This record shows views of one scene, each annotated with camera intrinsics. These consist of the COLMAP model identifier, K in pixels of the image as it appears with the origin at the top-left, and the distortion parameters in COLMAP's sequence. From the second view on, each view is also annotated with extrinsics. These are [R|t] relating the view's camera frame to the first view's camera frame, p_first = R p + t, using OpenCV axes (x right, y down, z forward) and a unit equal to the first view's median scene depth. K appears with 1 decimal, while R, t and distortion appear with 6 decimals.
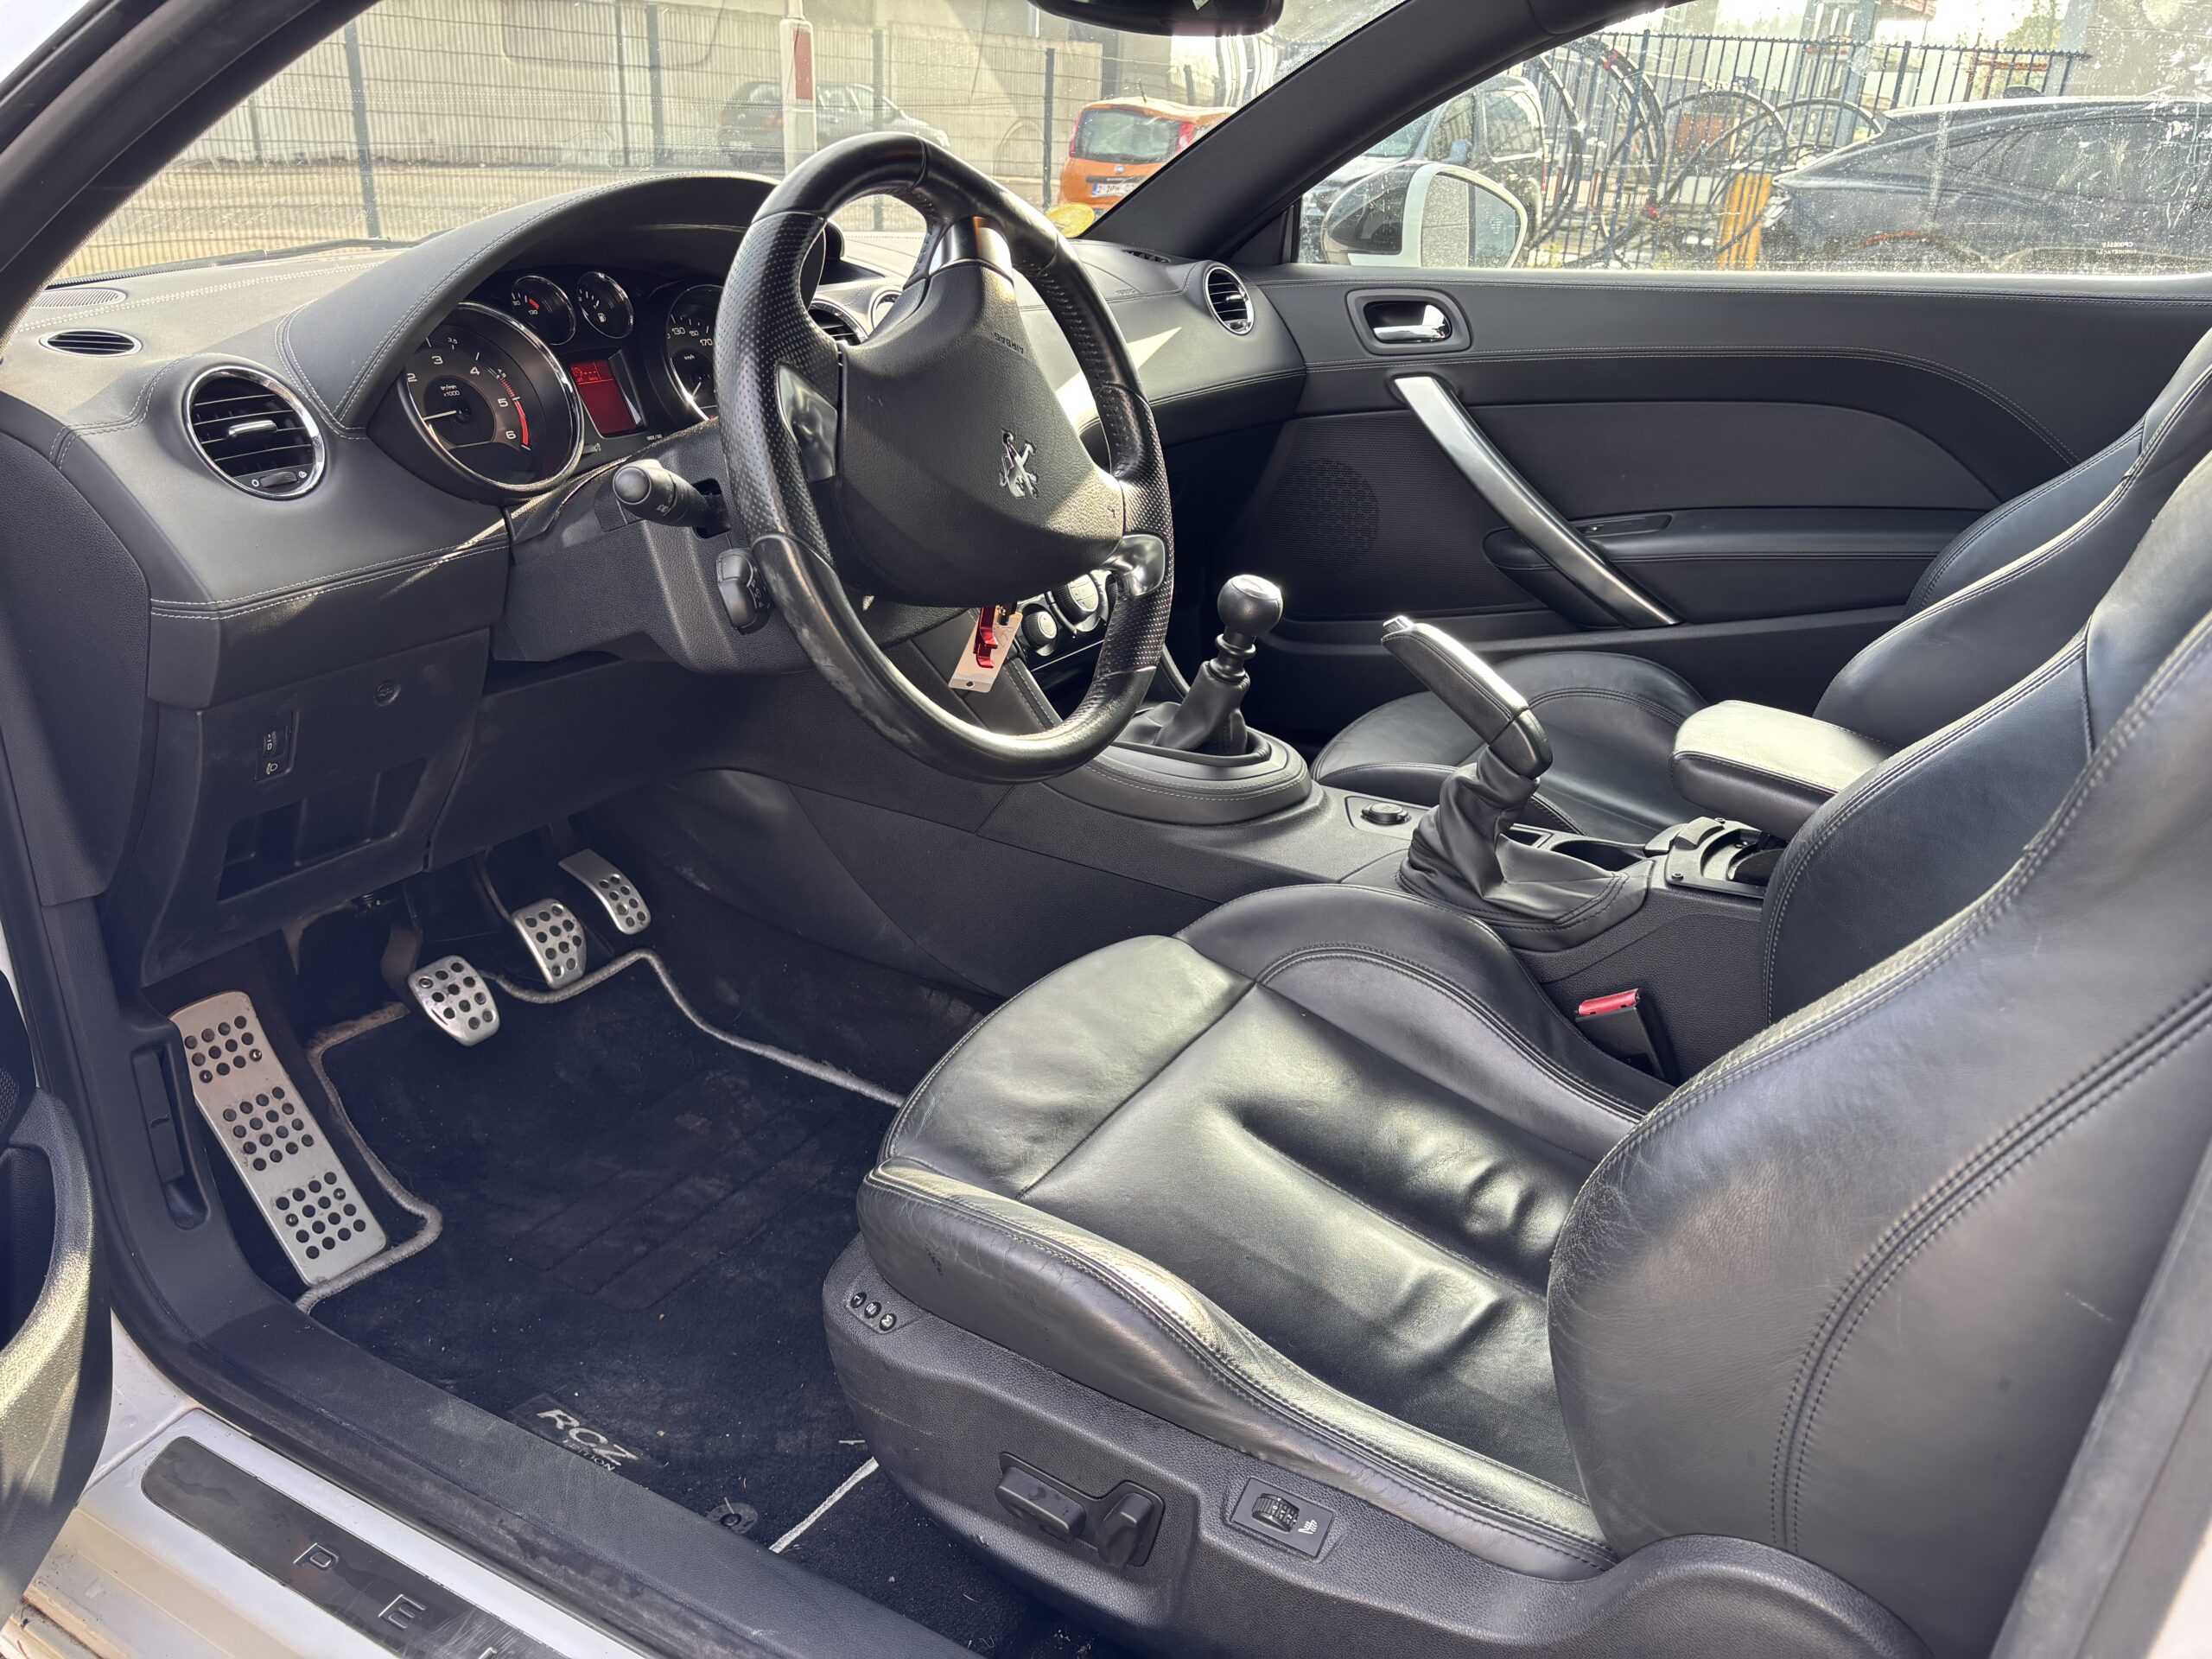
lens RADIAL K [[1680.2, 0, 1111.4], [0, 1680.2, 822.4], [0, 0, 1]] dist [0.068797, -0.078292]
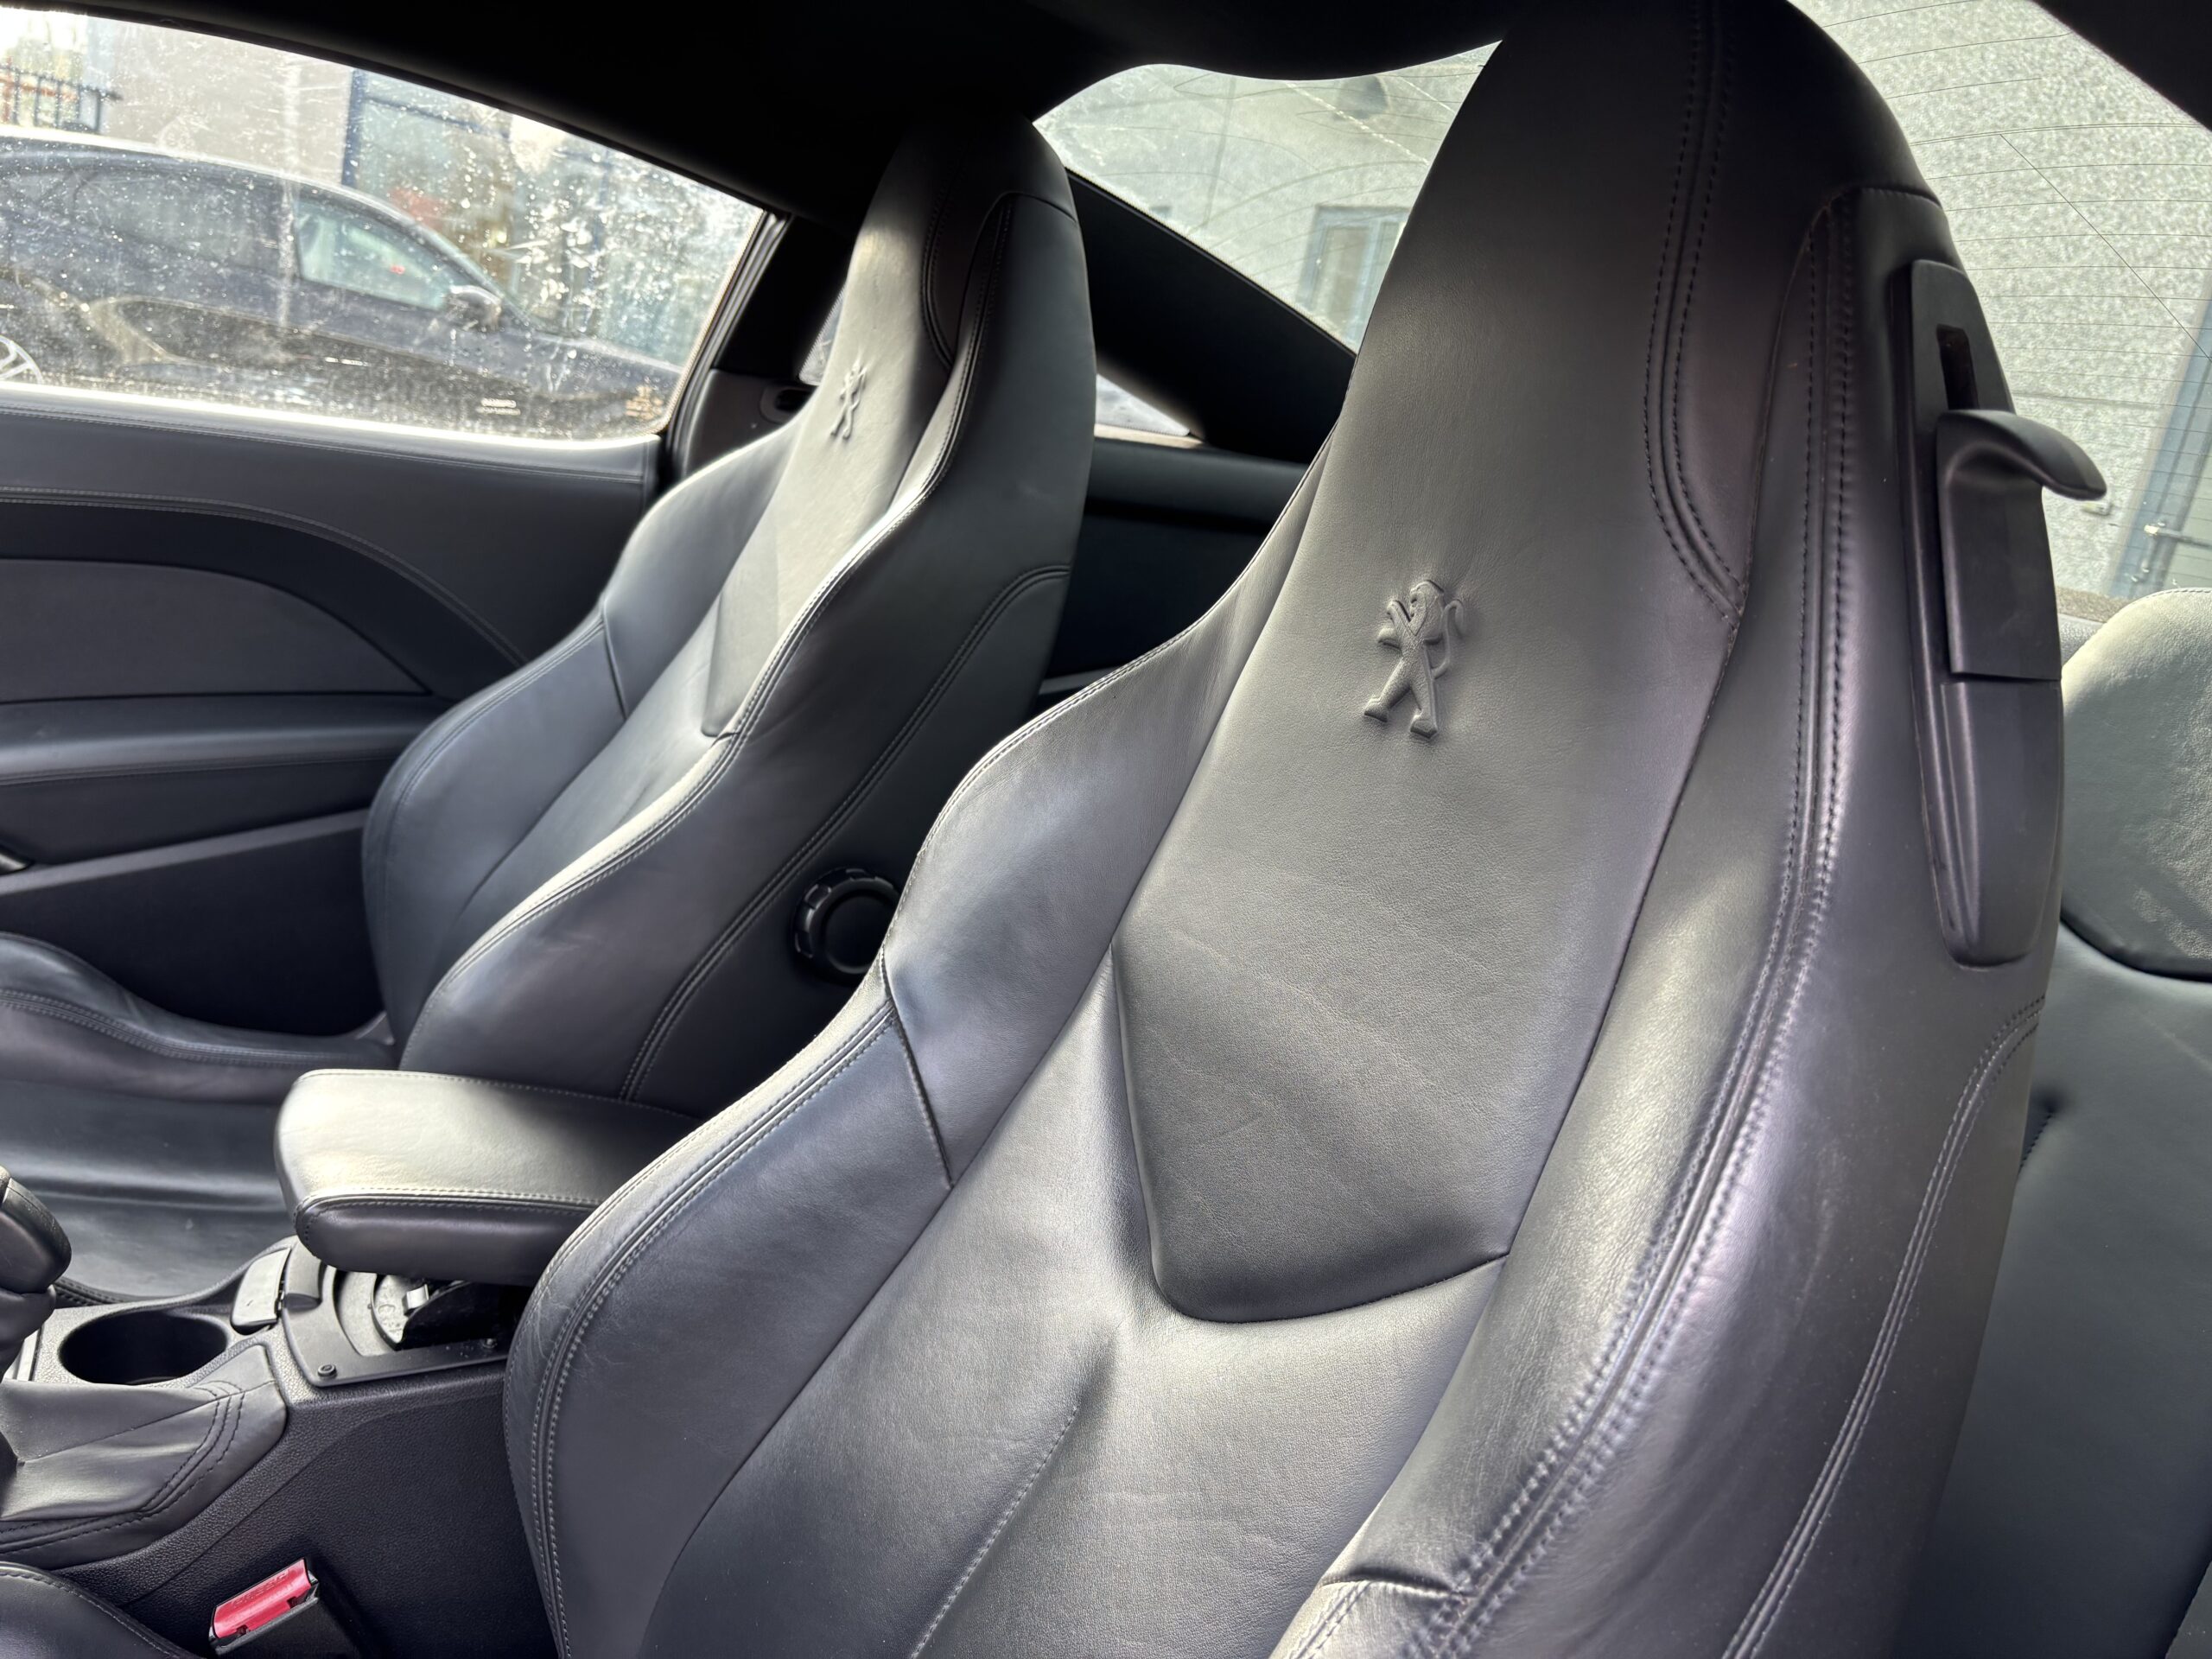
lens RADIAL K [[1670.7, 0, 1106.0], [0, 1670.7, 829.5], [0, 0, 1]] dist [0.053999, -0.087749]
pose [[0.524647, -0.146637, 0.838596, -0.024122], [0.153568, 0.985196, 0.076196, -0.142637], [-0.837354, 0.088805, 0.539399, 0.284787]]
